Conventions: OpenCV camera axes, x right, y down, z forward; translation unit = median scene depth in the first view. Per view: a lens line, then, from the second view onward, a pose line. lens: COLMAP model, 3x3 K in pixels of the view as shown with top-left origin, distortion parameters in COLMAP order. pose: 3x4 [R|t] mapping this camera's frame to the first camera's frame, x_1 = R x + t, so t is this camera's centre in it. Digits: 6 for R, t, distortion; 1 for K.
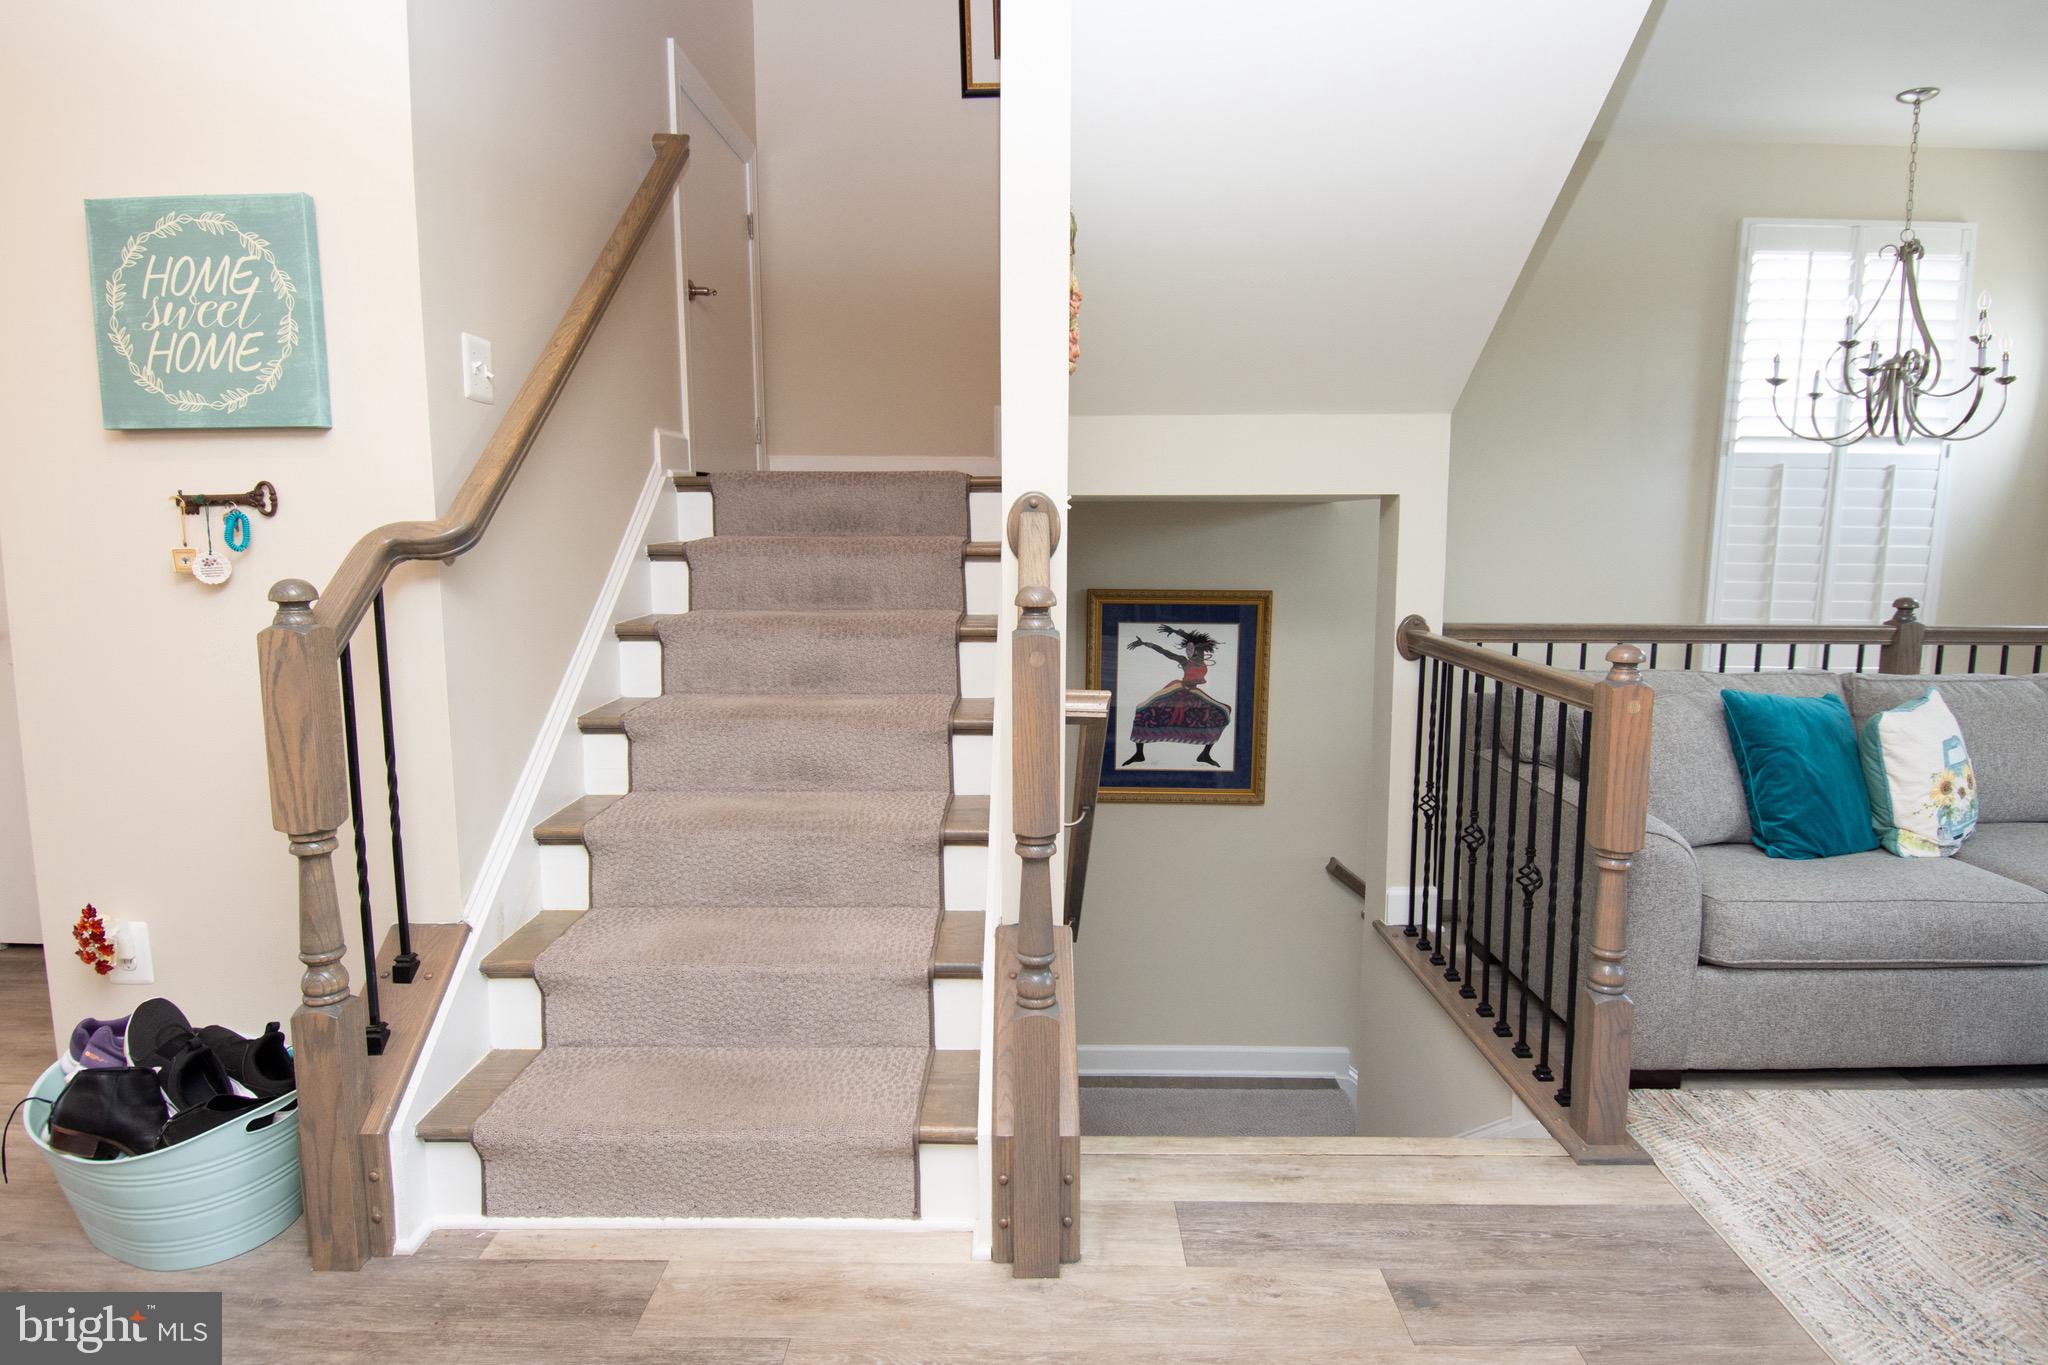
lens RADIAL K [[1095.3, 0, 1034.9], [0, 1095.3, 674.3], [0, 0, 1]] dist [0.050879, -0.058190]
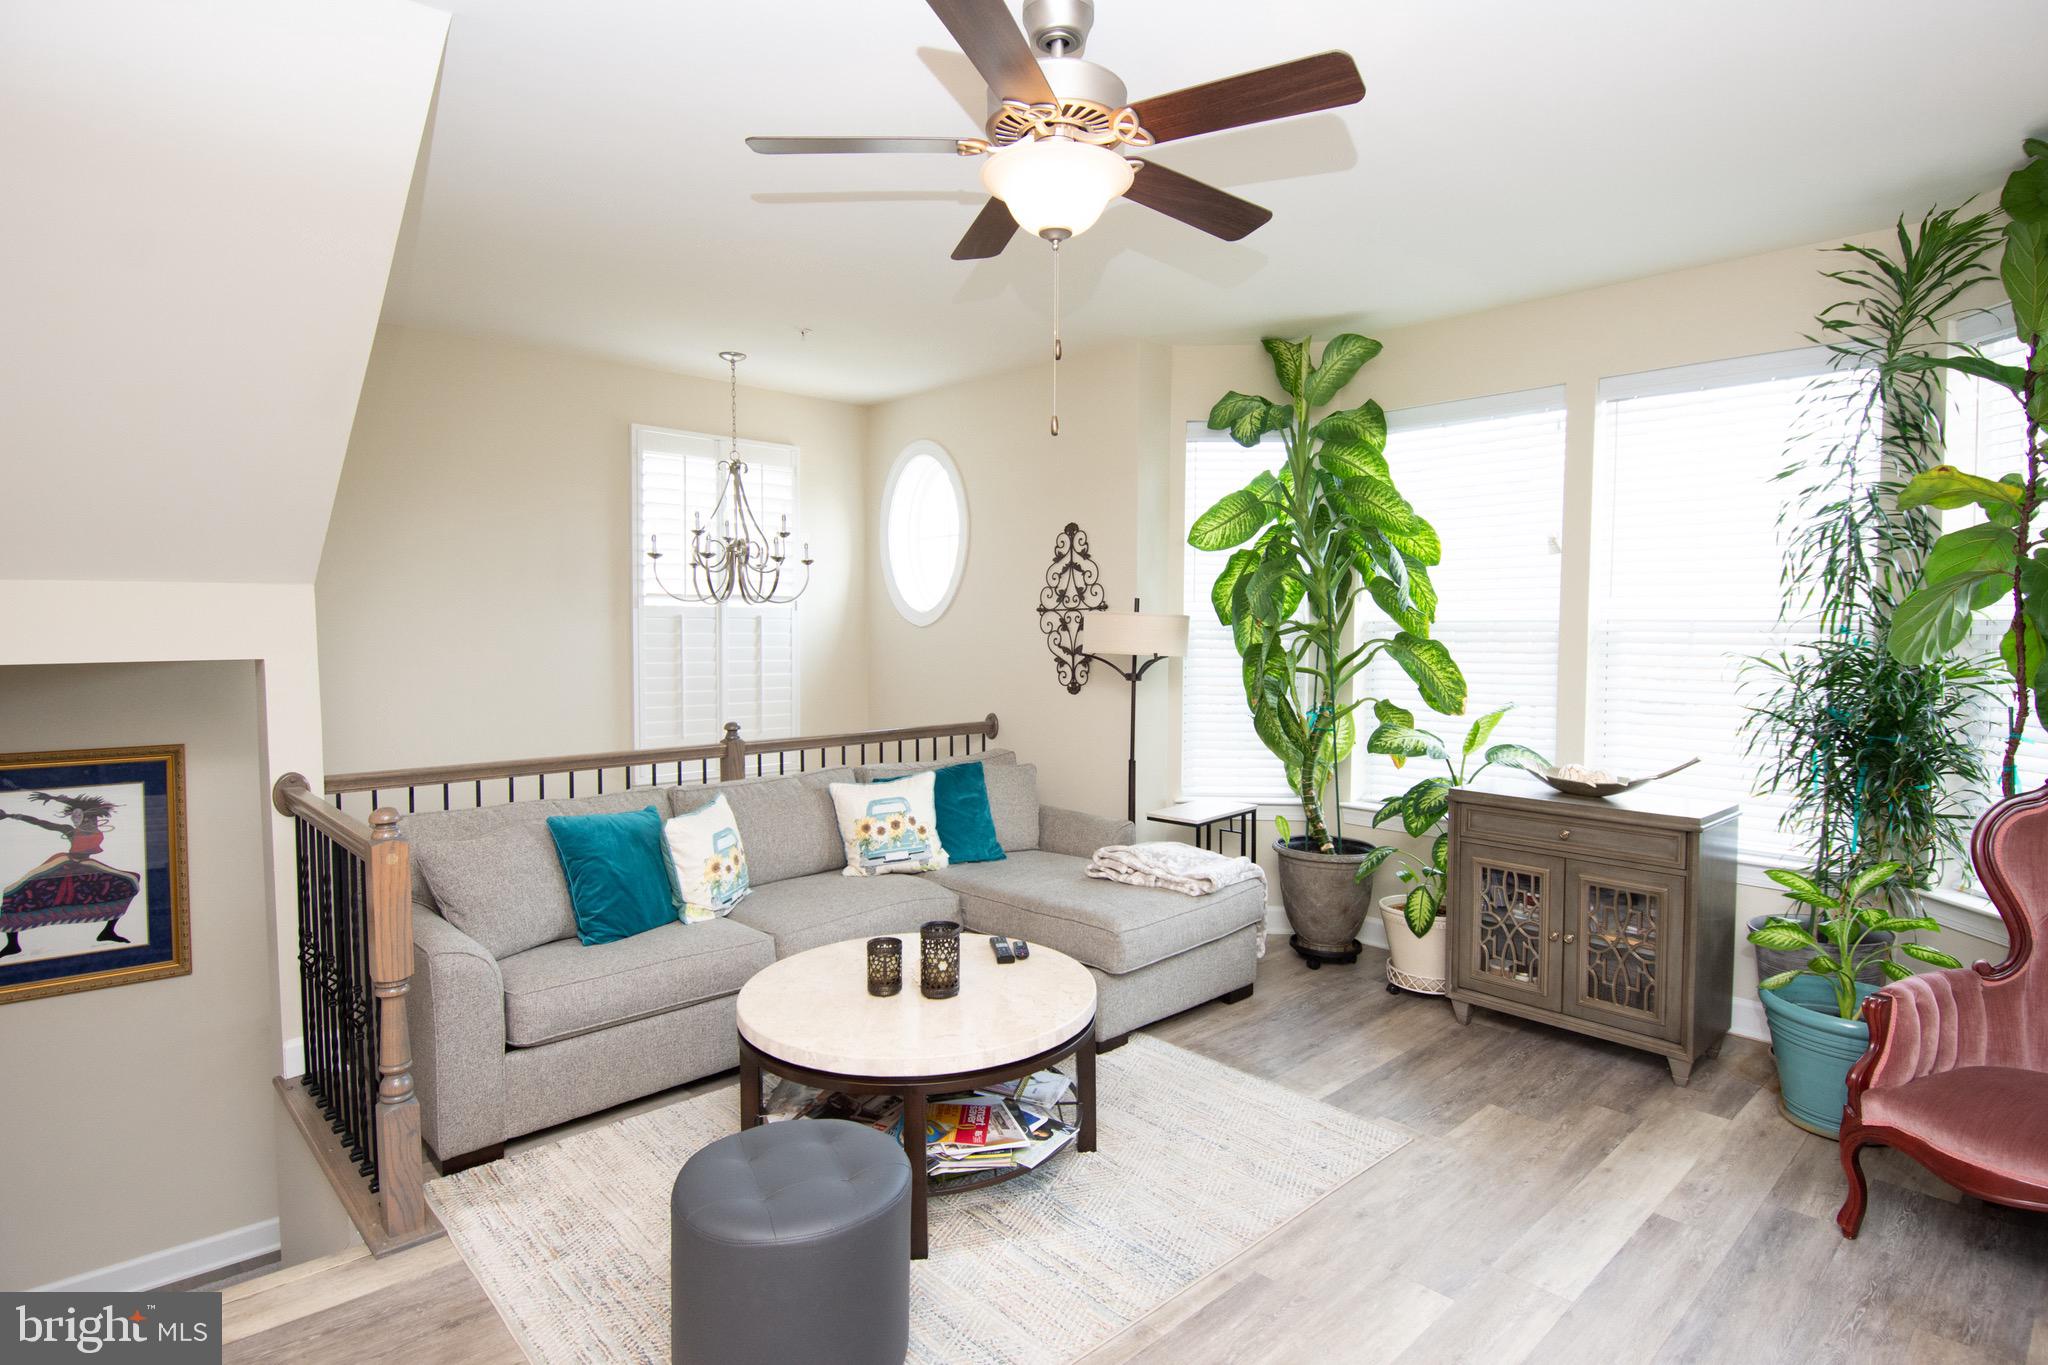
lens RADIAL K [[1052.0, 0, 1032.8], [0, 1052.0, 674.1], [0, 0, 1]] dist [0.048645, -0.052982]
pose [[0.723276, -0.035953, 0.689622, 0.197600], [0.095352, 0.994277, -0.048170, -0.038176], [-0.683944, 0.100597, 0.722565, -0.267471]]
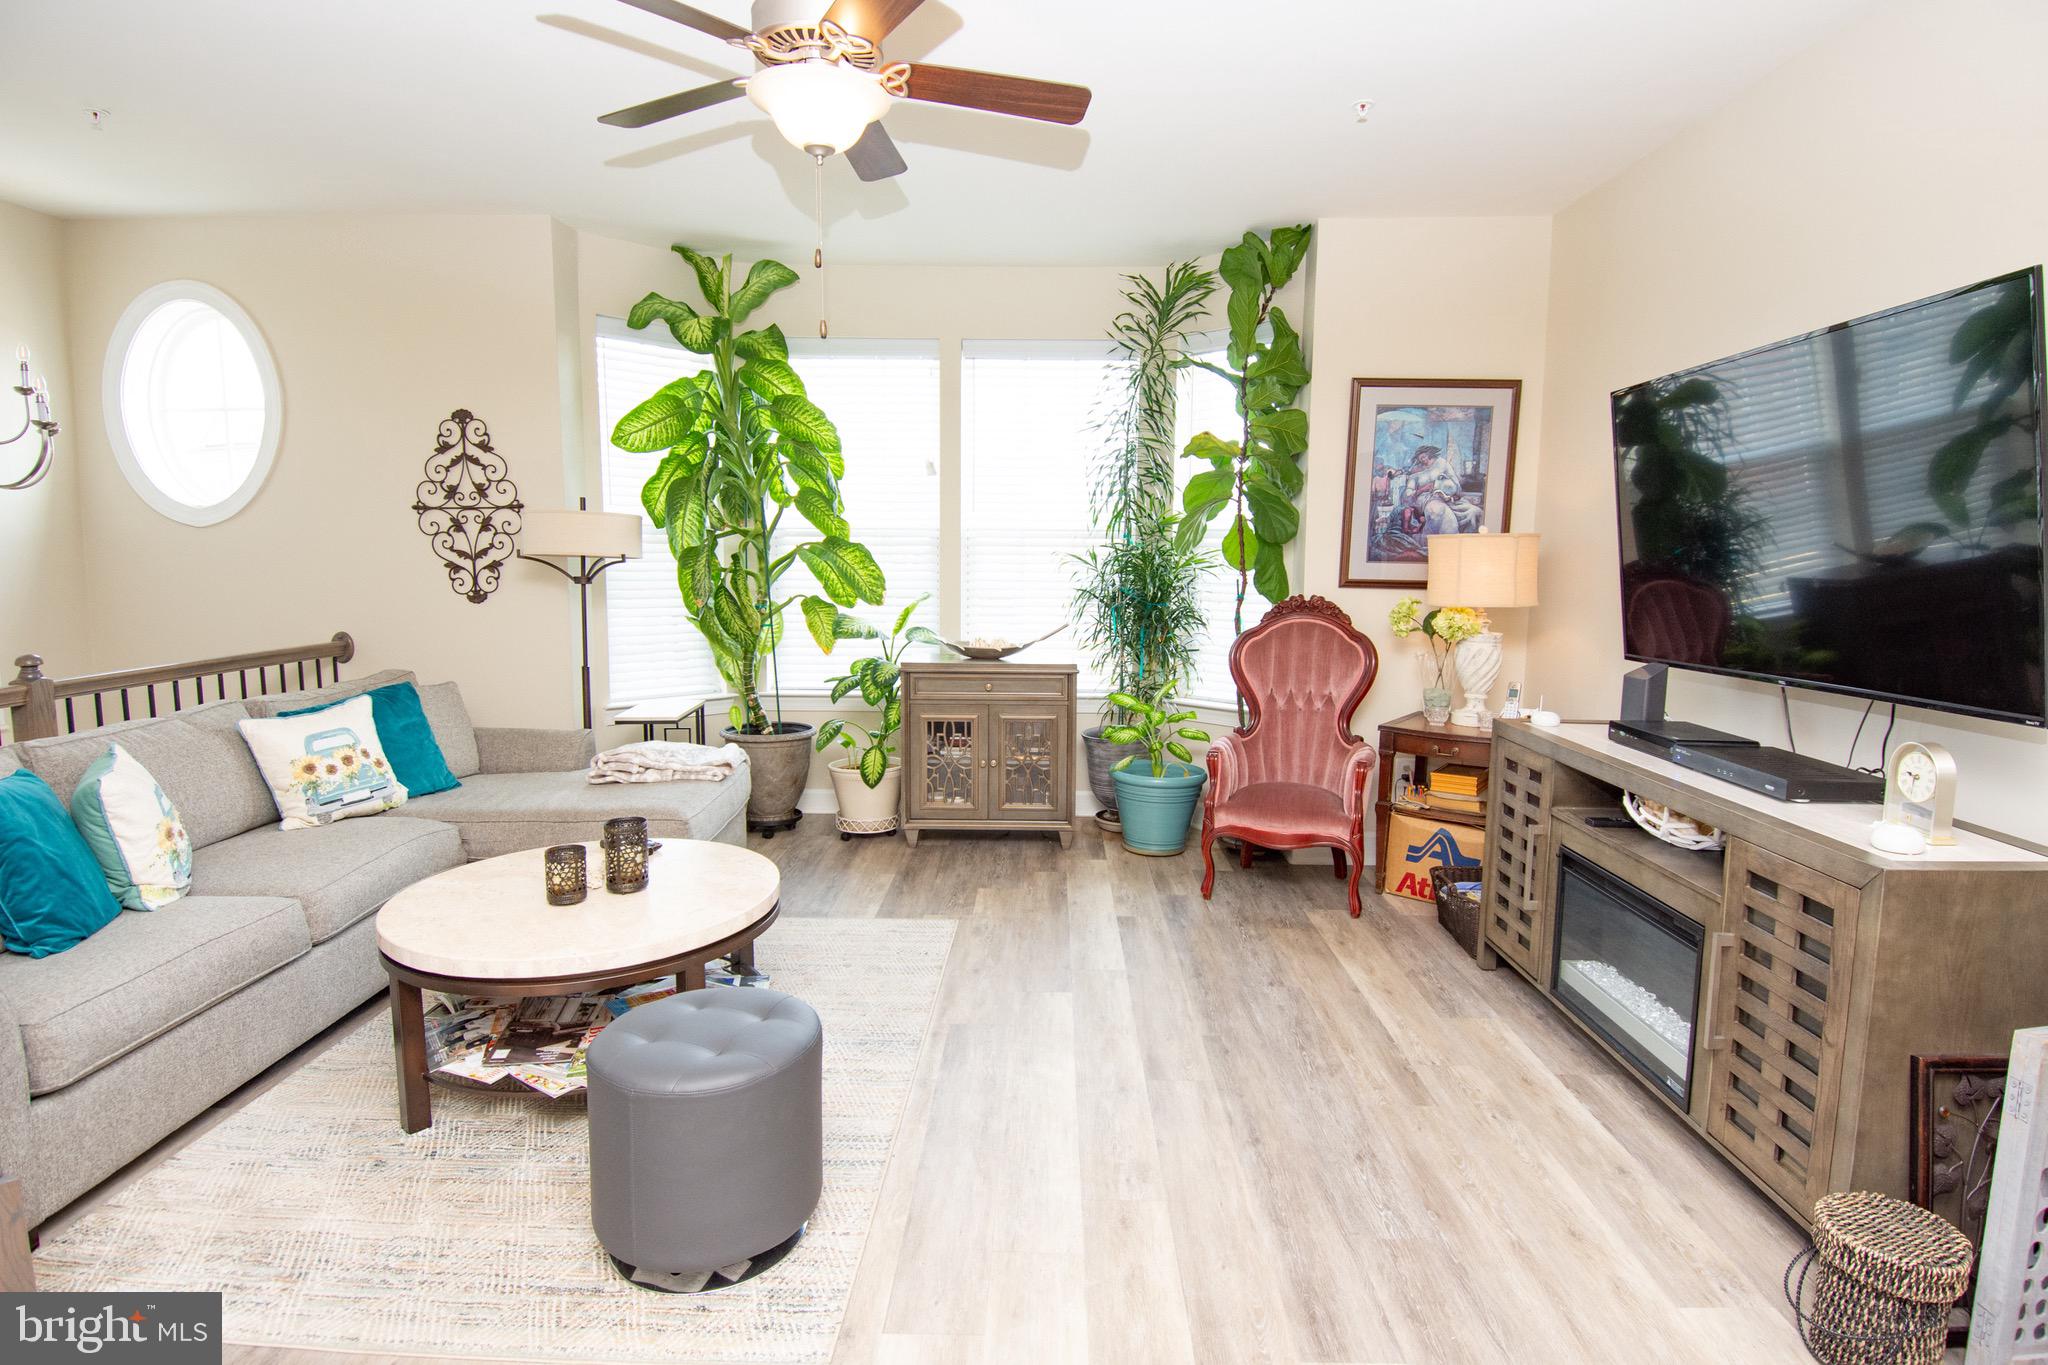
lens RADIAL K [[1052.0, 0, 1032.8], [0, 1052.0, 674.1], [0, 0, 1]] dist [0.048645, -0.052982]
pose [[0.008201, -0.120798, 0.992643, -0.156003], [0.130053, 0.984374, 0.118717, -0.060487], [-0.991473, 0.128123, 0.023783, 0.134332]]
